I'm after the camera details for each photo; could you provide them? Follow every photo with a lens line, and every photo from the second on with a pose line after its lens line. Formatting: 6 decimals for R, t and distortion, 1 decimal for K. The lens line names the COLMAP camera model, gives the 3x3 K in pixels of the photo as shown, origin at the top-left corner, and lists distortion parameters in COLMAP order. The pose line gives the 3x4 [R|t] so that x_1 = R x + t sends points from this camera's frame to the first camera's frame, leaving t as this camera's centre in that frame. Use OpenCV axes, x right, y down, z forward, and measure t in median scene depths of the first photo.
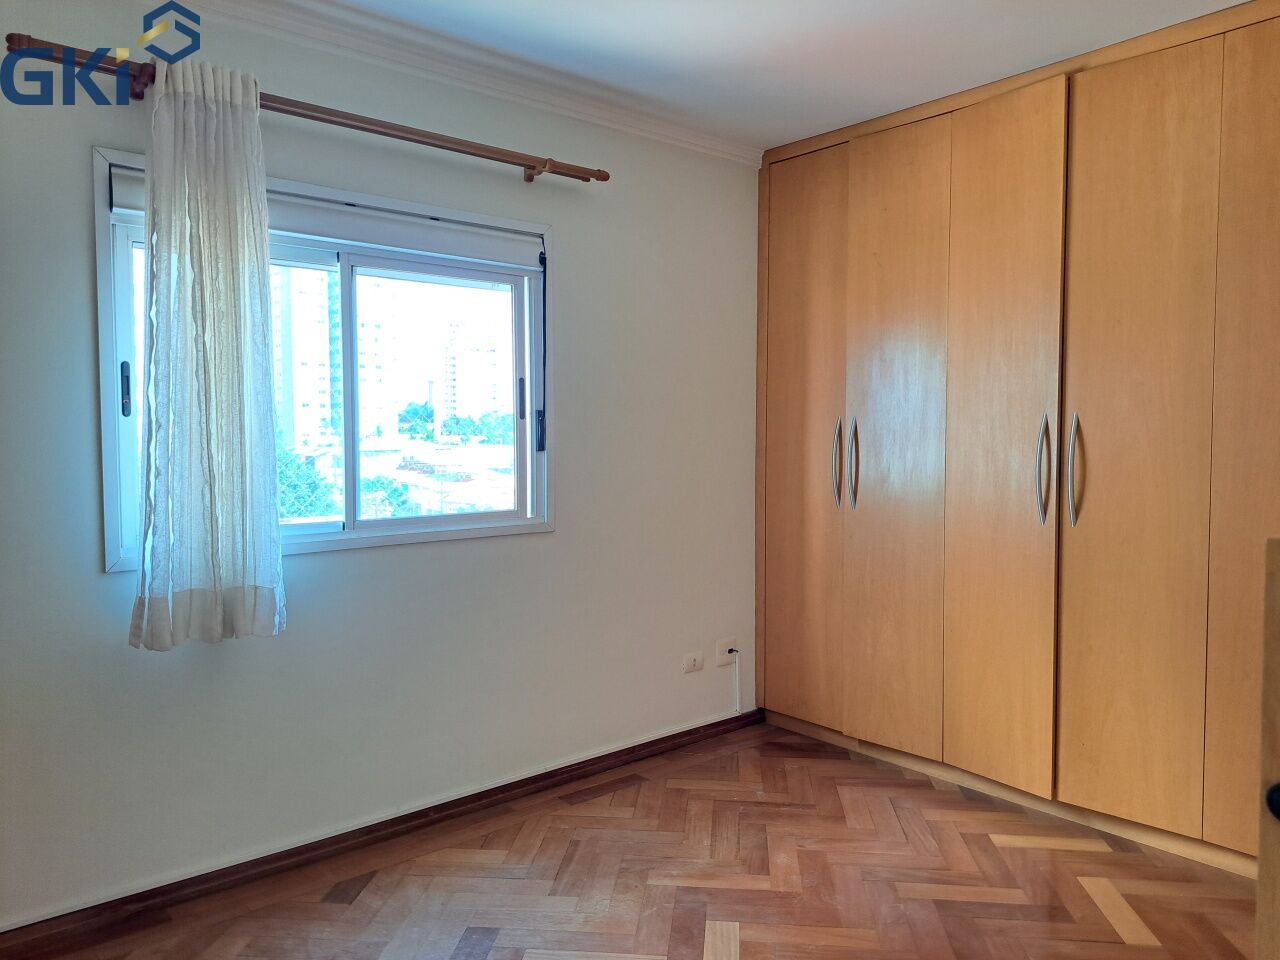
lens RADIAL K [[927.5, 0, 666.9], [0, 927.5, 471.4], [0, 0, 1]] dist [0.040199, -0.007158]
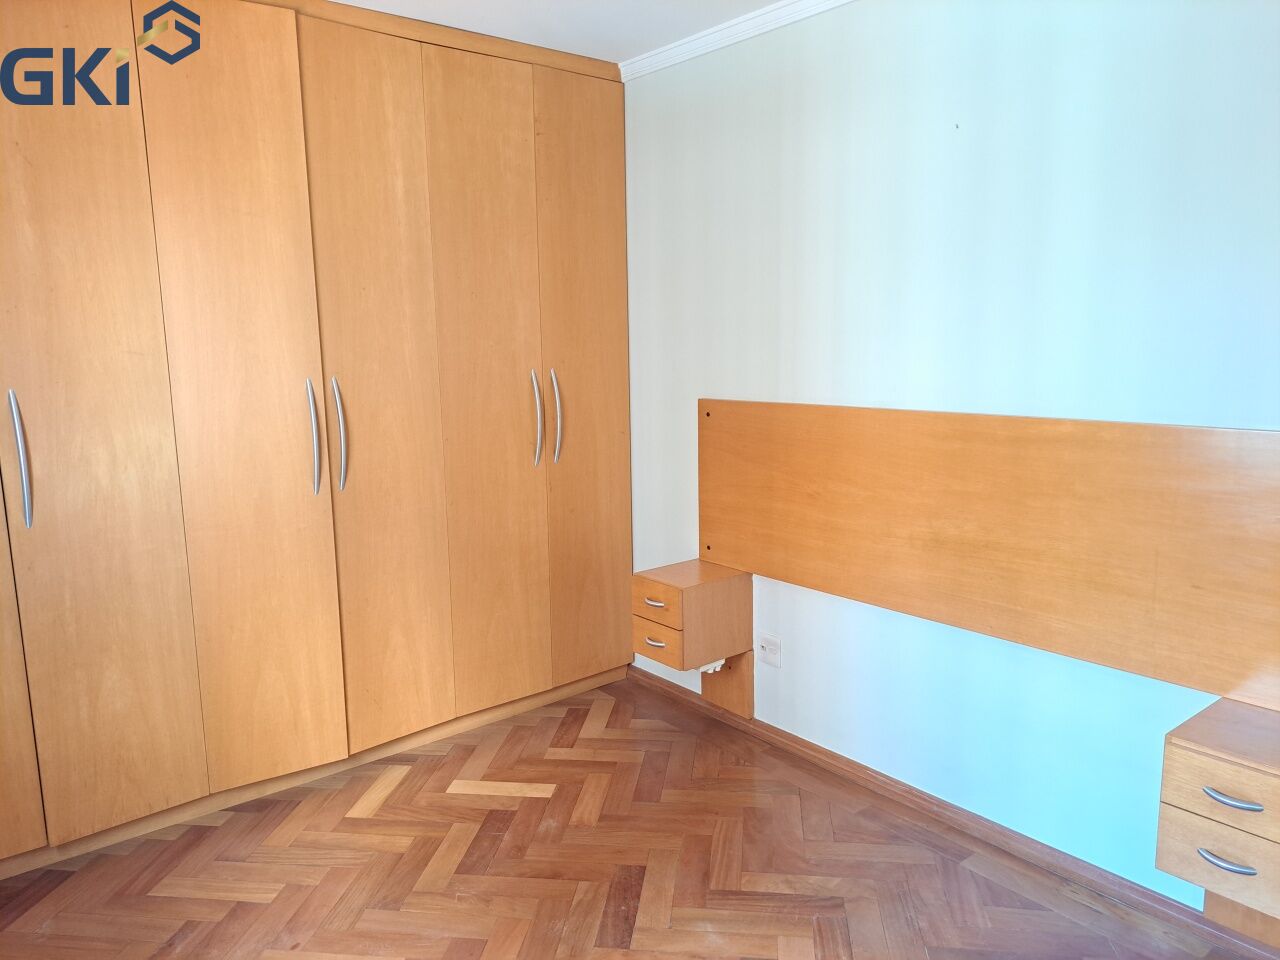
lens RADIAL K [[913.6, 0, 640.0], [0, 913.6, 480.0], [0, 0, 1]] dist [0.061587, -0.046999]
pose [[0.050736, -0.158715, 0.986020, -0.529595], [0.060235, 0.985981, 0.155609, -0.086998], [-0.996894, 0.051498, 0.059584, 0.620339]]
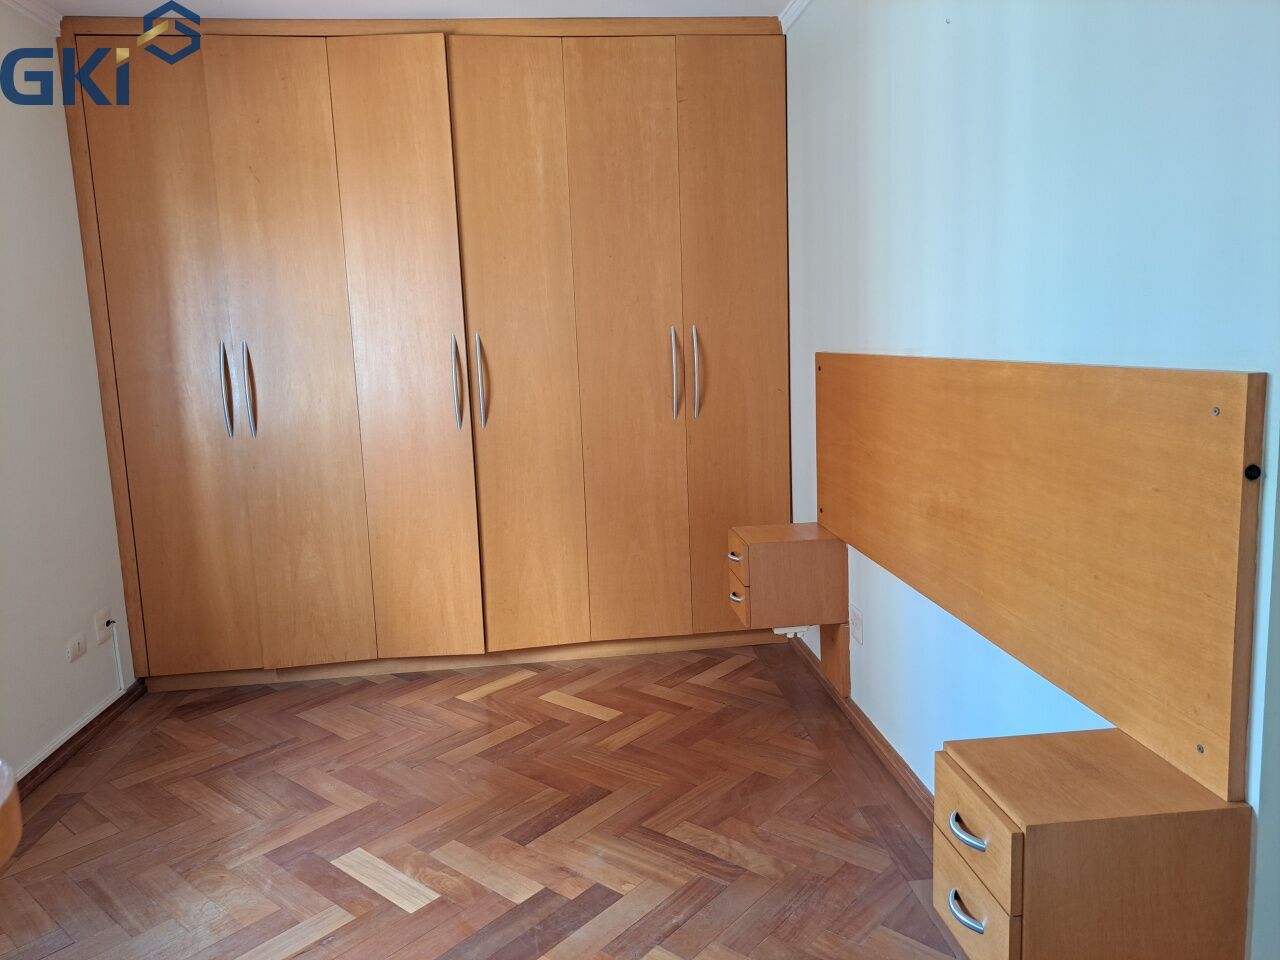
lens RADIAL K [[915.3, 0, 643.6], [0, 915.3, 456.5], [0, 0, 1]] dist [0.072892, -0.046677]
pose [[0.587932, -0.131661, 0.798124, -0.396327], [0.074532, 0.991285, 0.108622, -0.017610], [-0.805470, -0.004376, 0.592621, 0.130770]]
